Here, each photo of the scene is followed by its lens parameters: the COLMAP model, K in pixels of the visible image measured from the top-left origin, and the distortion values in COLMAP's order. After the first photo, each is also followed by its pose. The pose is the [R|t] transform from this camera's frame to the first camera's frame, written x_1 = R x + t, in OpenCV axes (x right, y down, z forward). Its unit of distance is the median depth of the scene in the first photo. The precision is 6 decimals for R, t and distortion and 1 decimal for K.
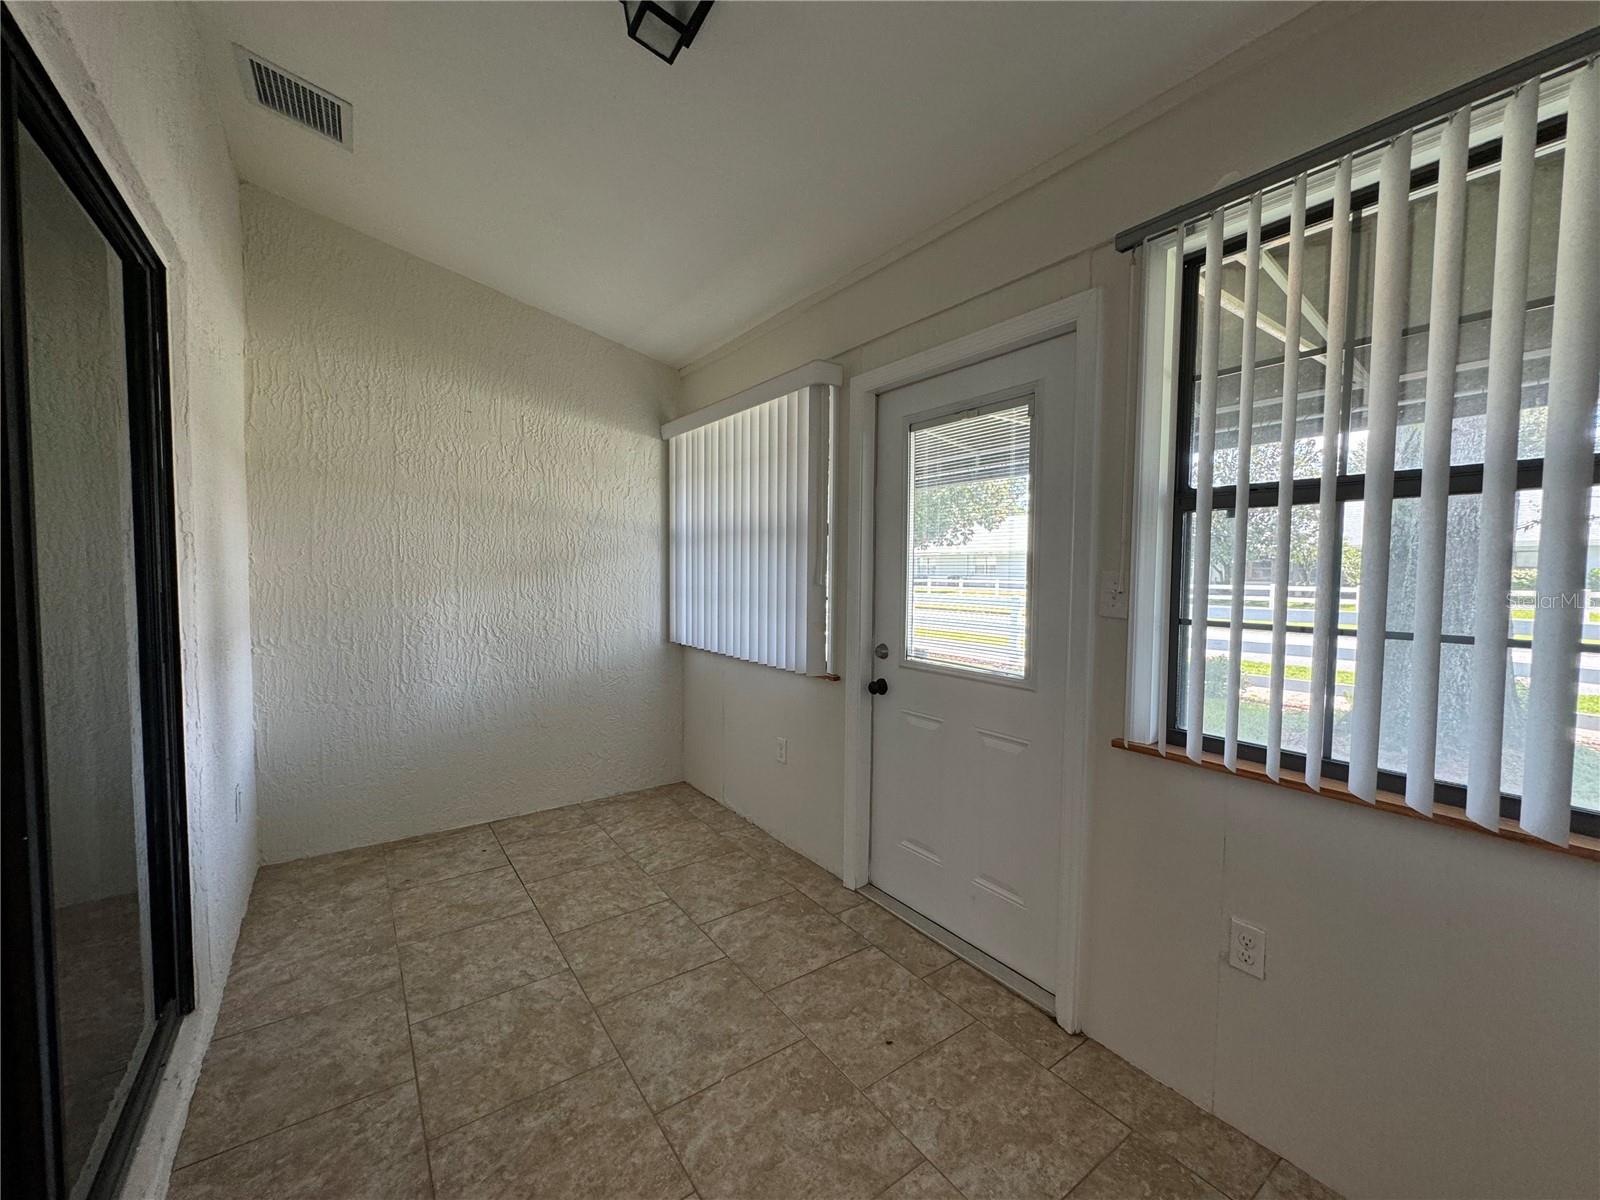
lens RADIAL K [[640.2, 0, 797.6], [0, 640.2, 603.3], [0, 0, 1]] dist [-0.004328, 0.000453]
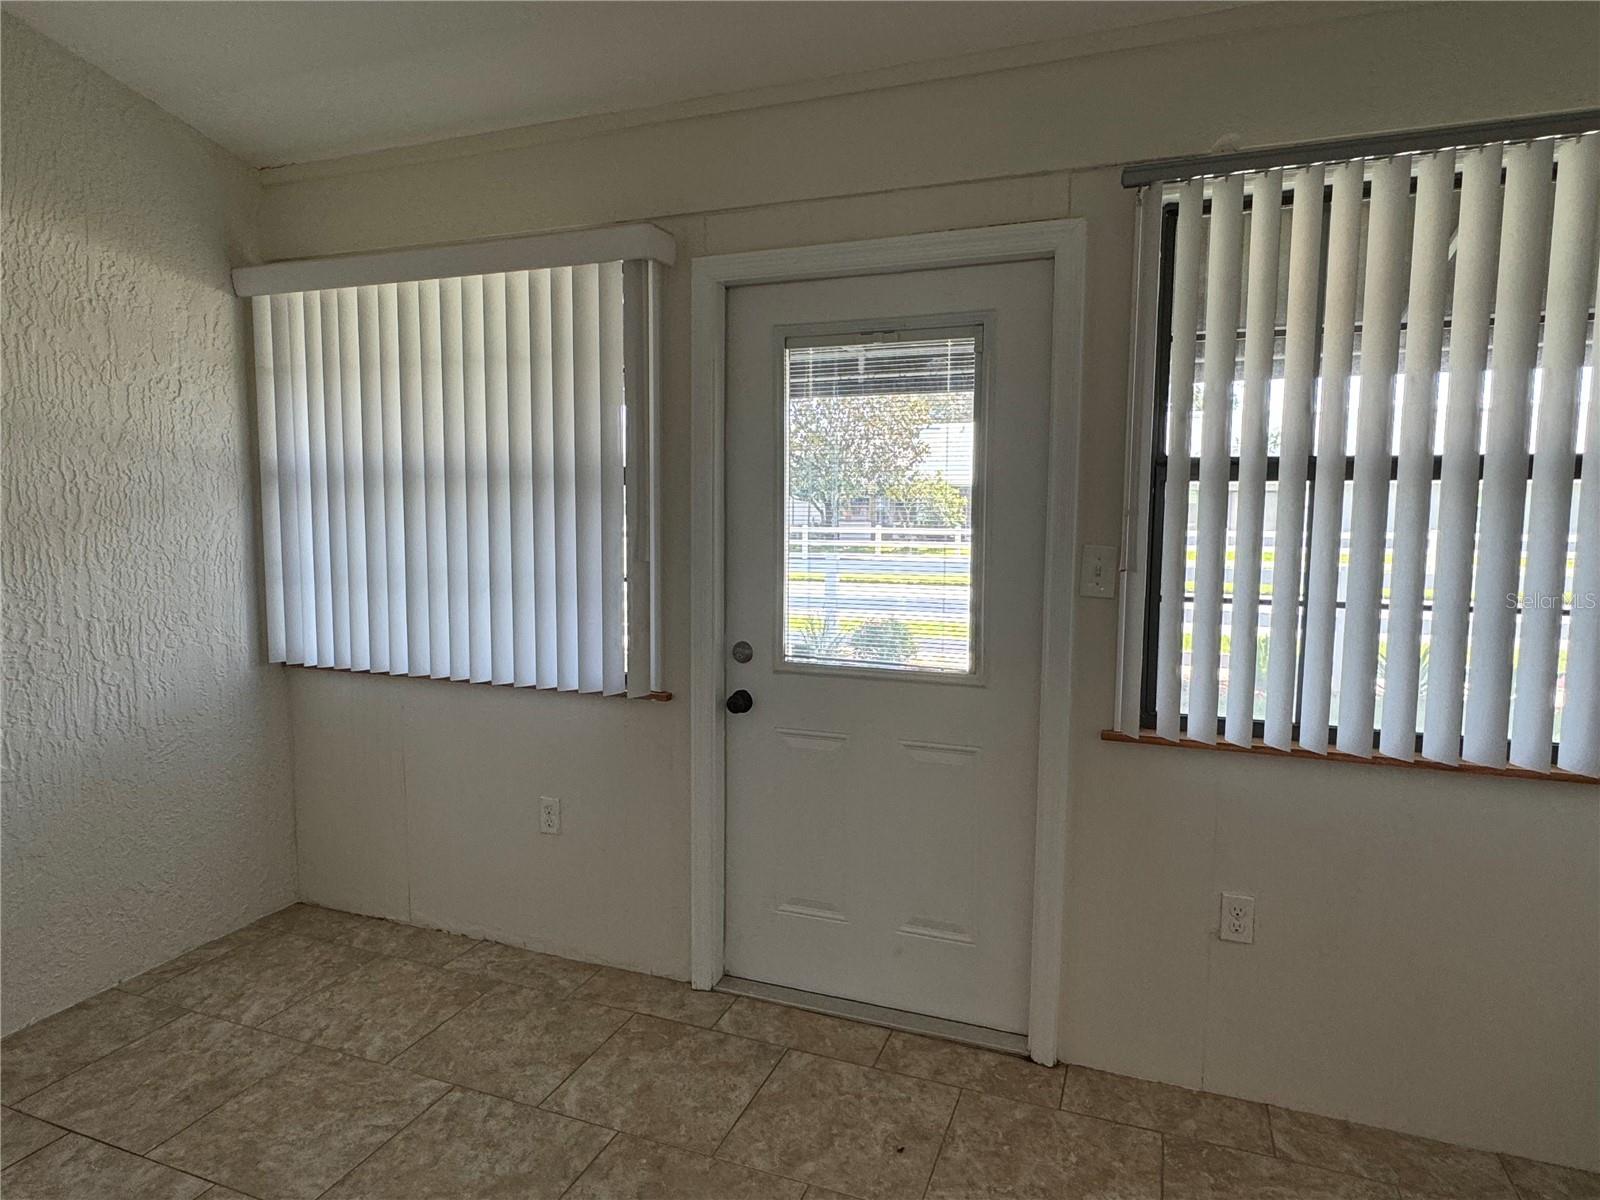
lens RADIAL K [[949.8, 0, 810.4], [0, 949.8, 603.0], [0, 0, 1]] dist [-0.007105, 0.005268]
pose [[0.837088, -0.057059, 0.544084, -0.376750], [0.030979, 0.997894, 0.056989, -0.037460], [-0.546190, -0.030850, 0.837093, 0.072132]]
